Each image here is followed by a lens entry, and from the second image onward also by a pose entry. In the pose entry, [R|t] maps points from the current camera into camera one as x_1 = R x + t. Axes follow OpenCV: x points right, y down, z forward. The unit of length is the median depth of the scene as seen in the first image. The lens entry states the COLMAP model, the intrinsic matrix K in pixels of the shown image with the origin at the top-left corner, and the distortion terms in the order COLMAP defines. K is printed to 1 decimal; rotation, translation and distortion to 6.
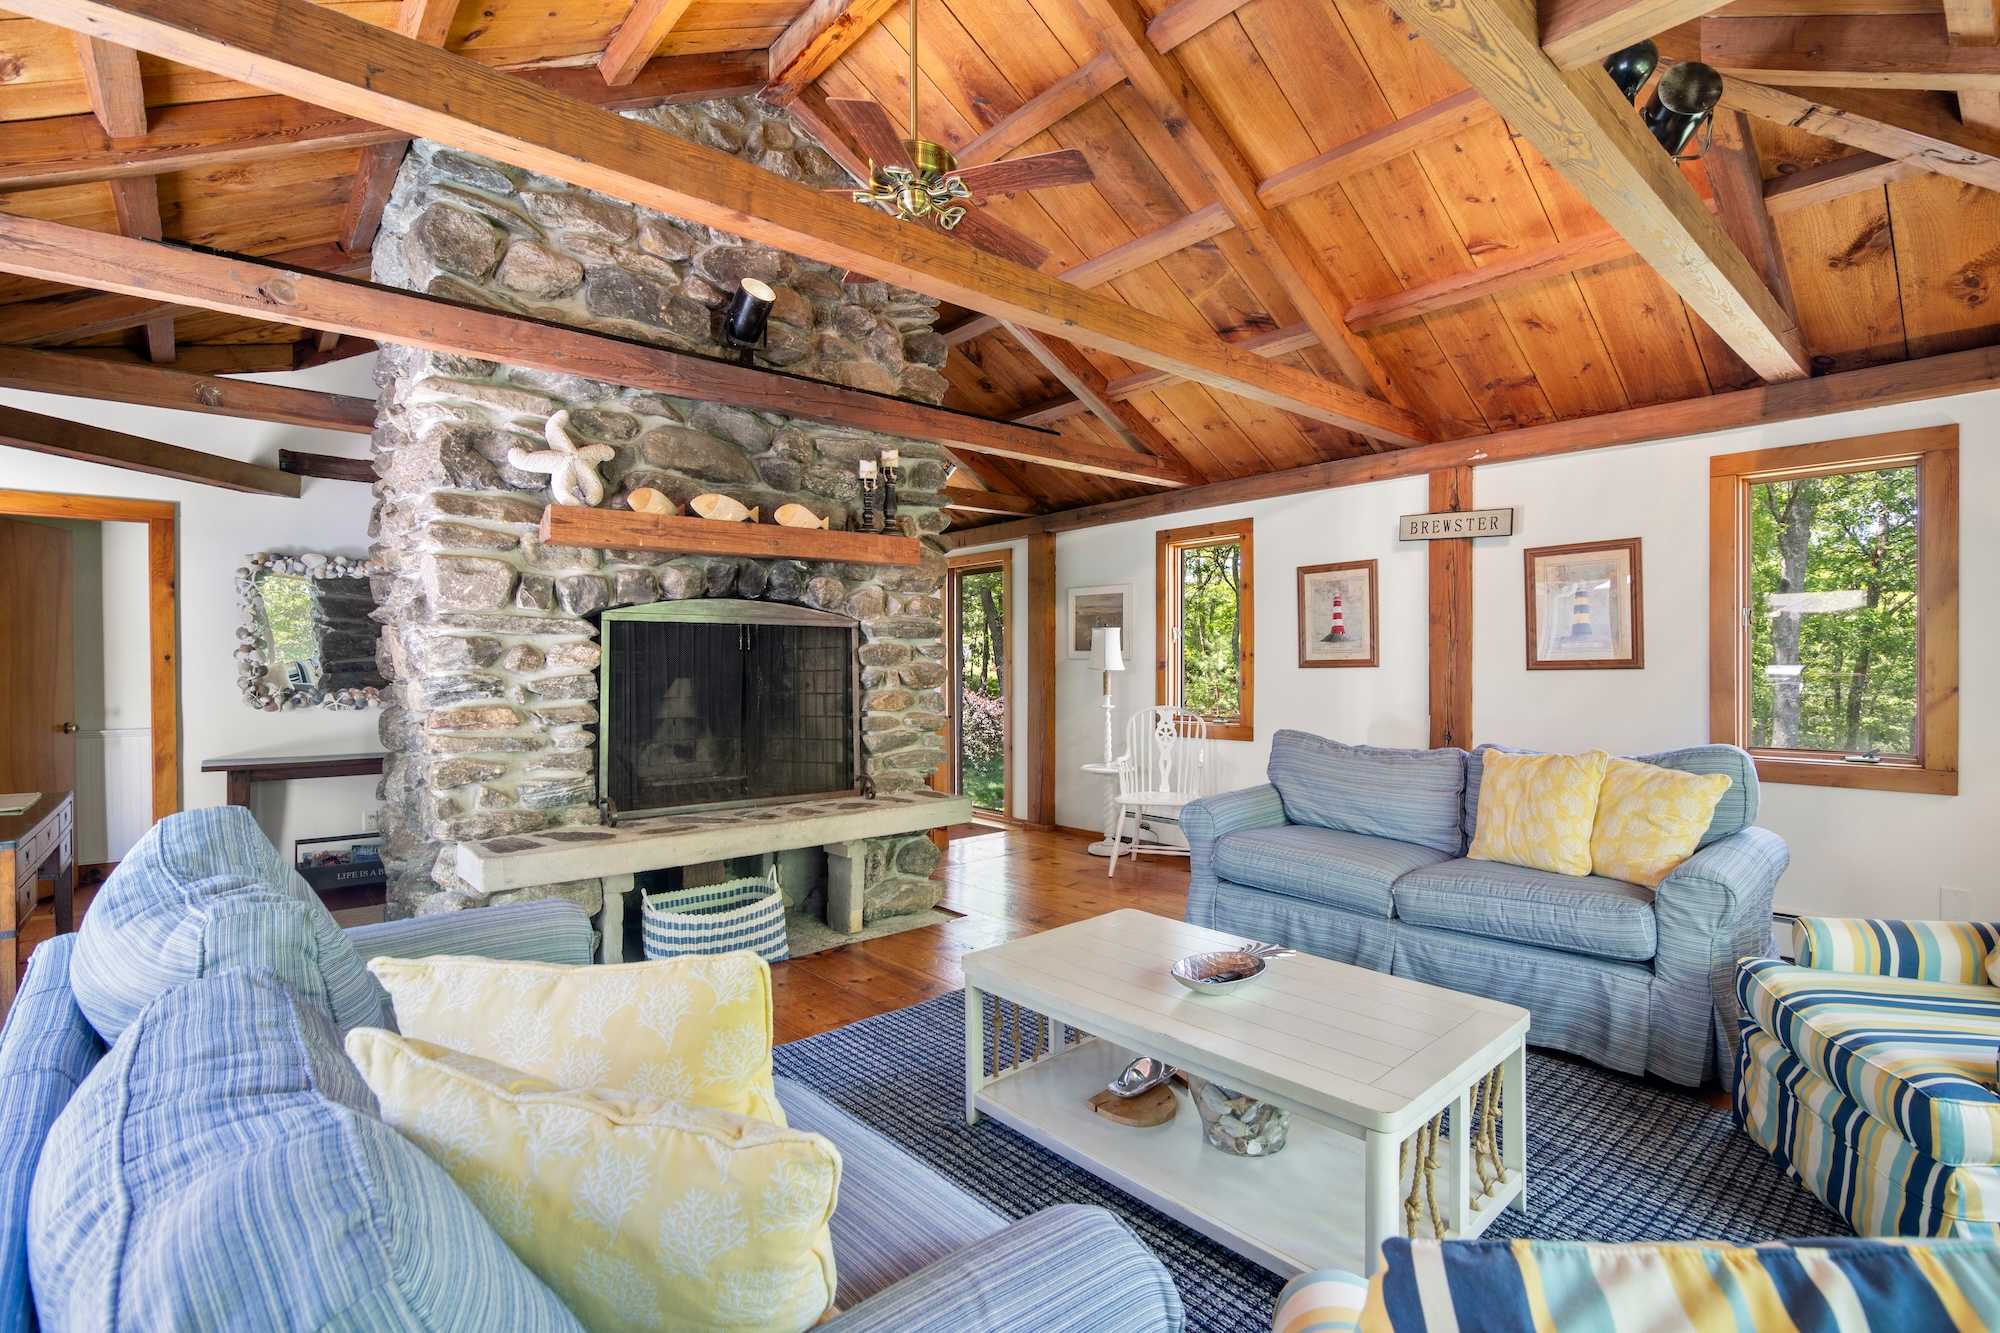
lens RADIAL K [[923.7, 0, 1001.4], [0, 923.7, 672.6], [0, 0, 1]] dist [-0.018437, 0.001088]
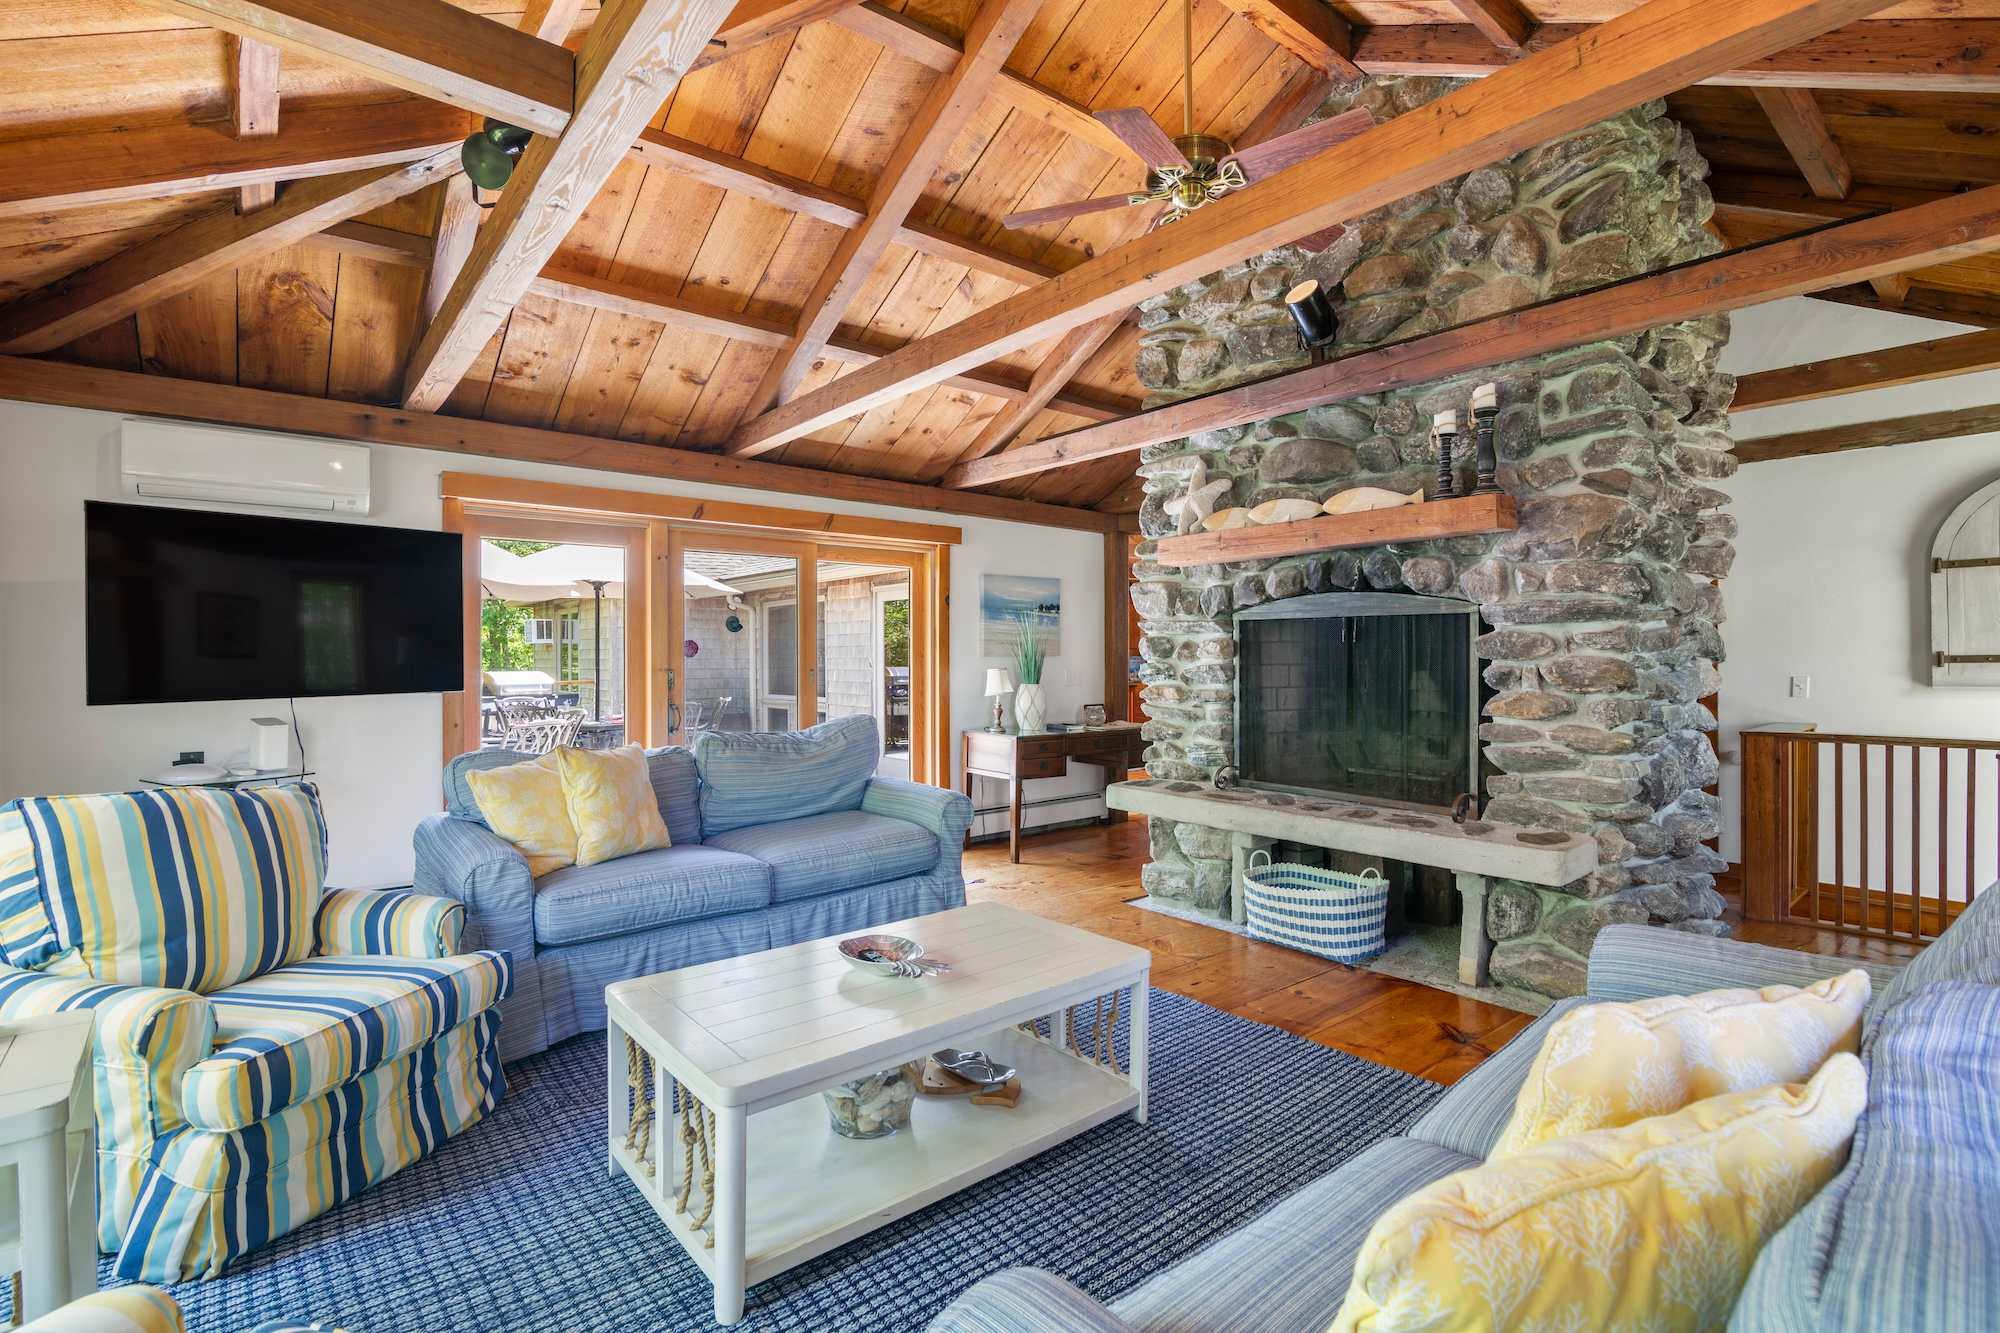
lens RADIAL K [[923.7, 0, 1005.2], [0, 923.7, 656.0], [0, 0, 1]] dist [-0.018437, 0.001088]
pose [[-0.027592, 0.004510, -0.999609, 0.743528], [-0.009568, 0.999943, 0.004775, -0.011816], [0.999573, 0.009696, -0.027547, 0.676810]]
